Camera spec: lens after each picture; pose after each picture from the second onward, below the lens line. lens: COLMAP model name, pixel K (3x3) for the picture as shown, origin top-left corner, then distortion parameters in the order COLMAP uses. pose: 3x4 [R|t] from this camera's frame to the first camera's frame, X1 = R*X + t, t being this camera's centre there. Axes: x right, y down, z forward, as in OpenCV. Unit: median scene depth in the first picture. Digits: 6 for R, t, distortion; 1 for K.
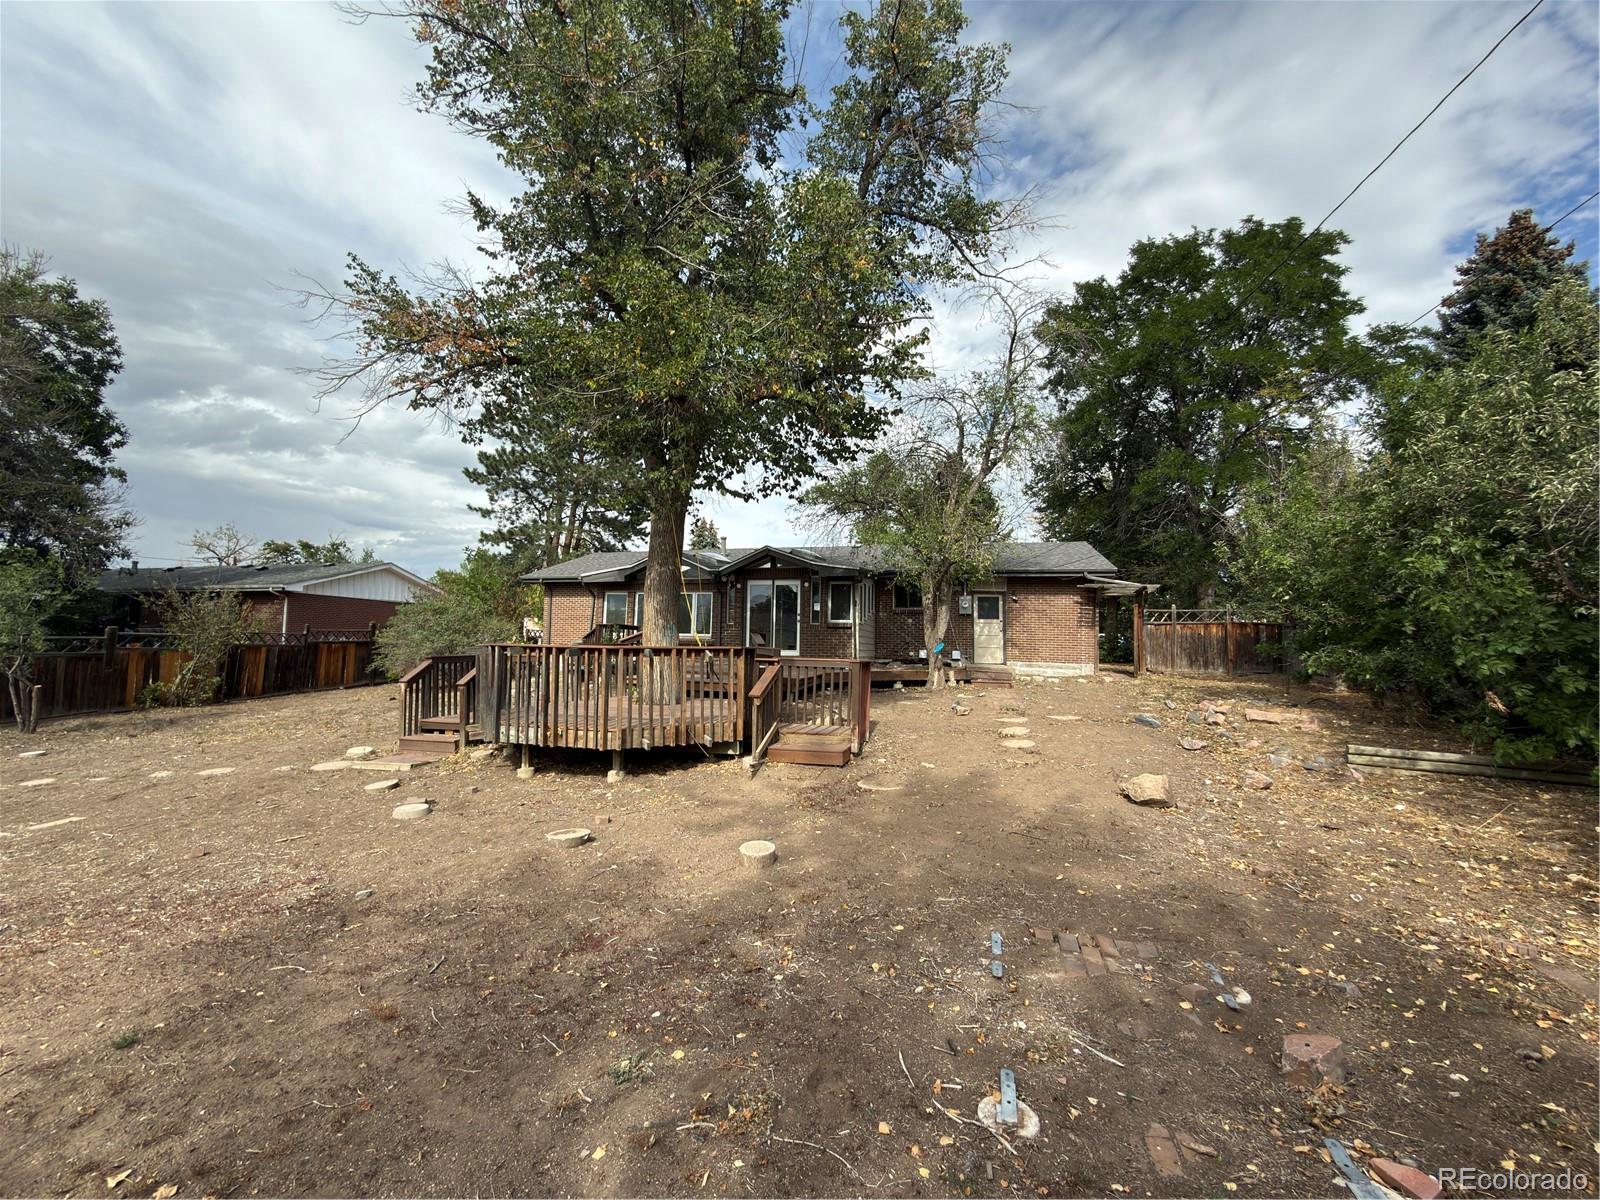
lens RADIAL K [[639.9, 0, 814.4], [0, 639.9, 602.6], [0, 0, 1]] dist [-0.002679, -0.000048]
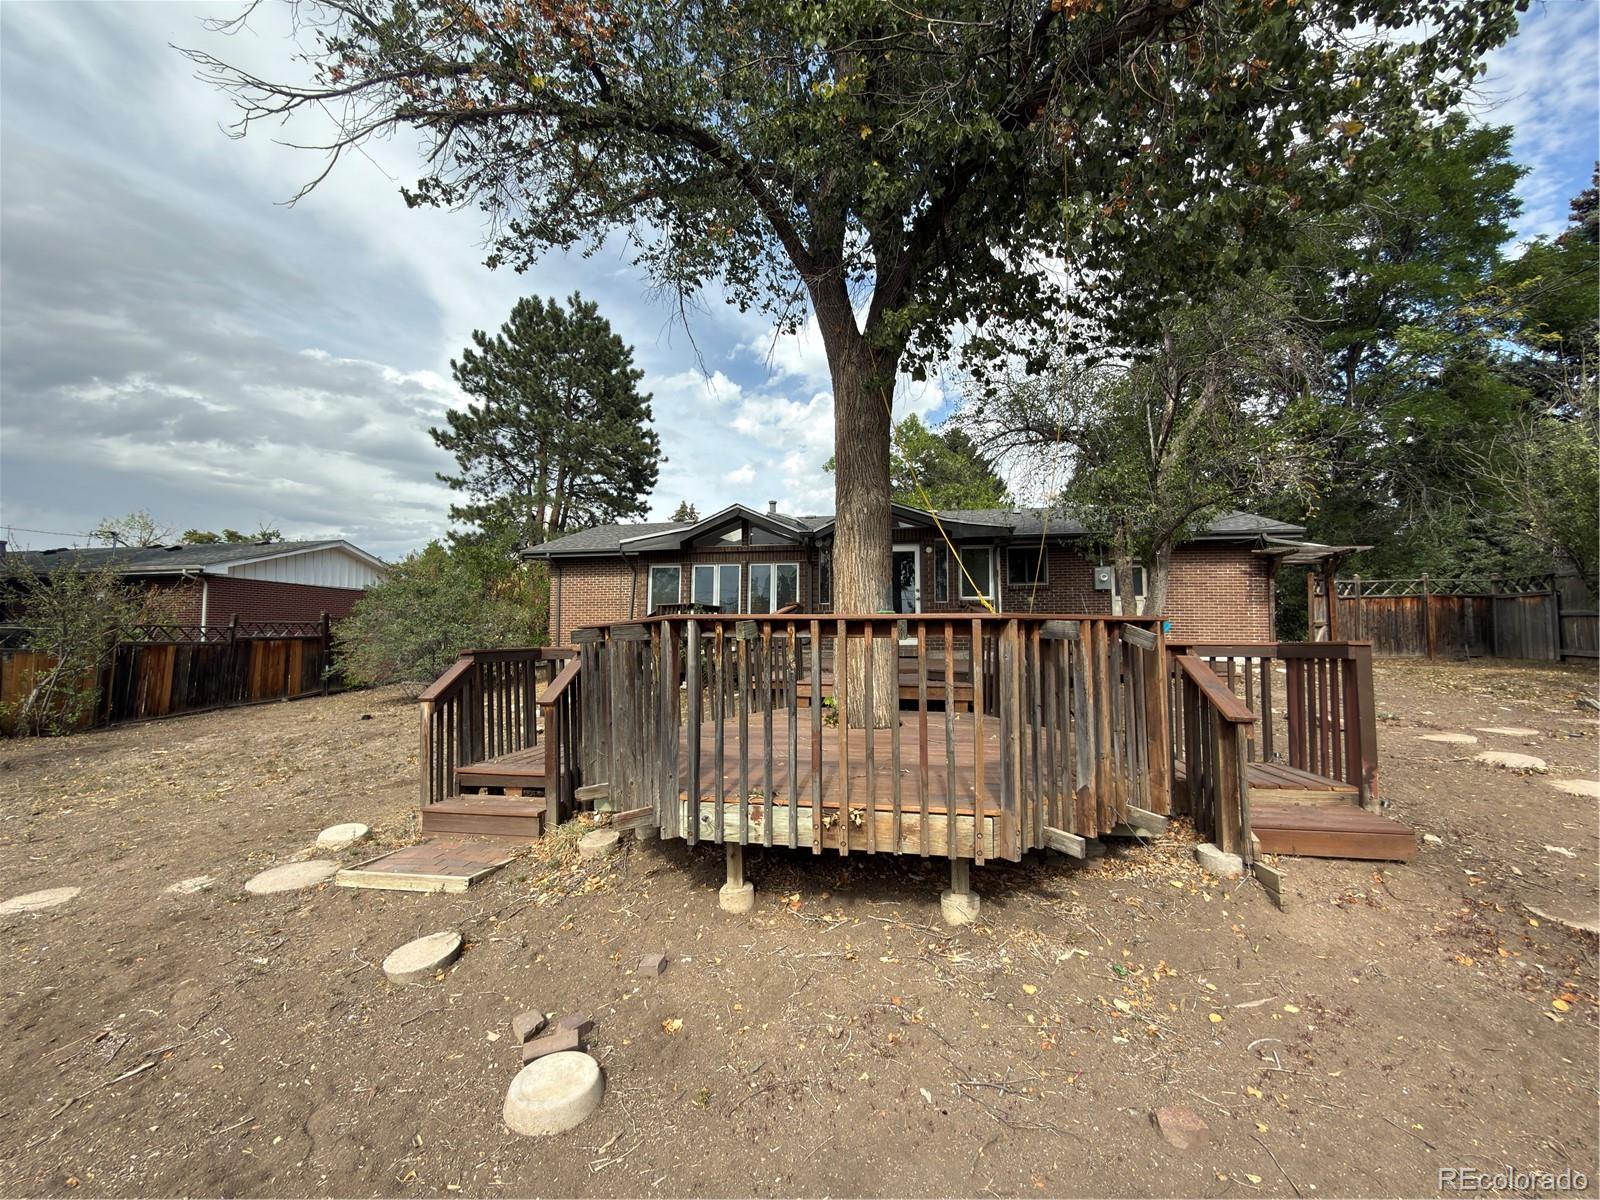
lens RADIAL K [[639.9, 0, 791.4], [0, 639.9, 588.8], [0, 0, 1]] dist [-0.002679, -0.000048]
pose [[0.998880, -0.012789, 0.045562, -0.176648], [0.013353, 0.999838, -0.012095, 0.020983], [-0.045400, 0.012690, 0.998888, 0.221857]]
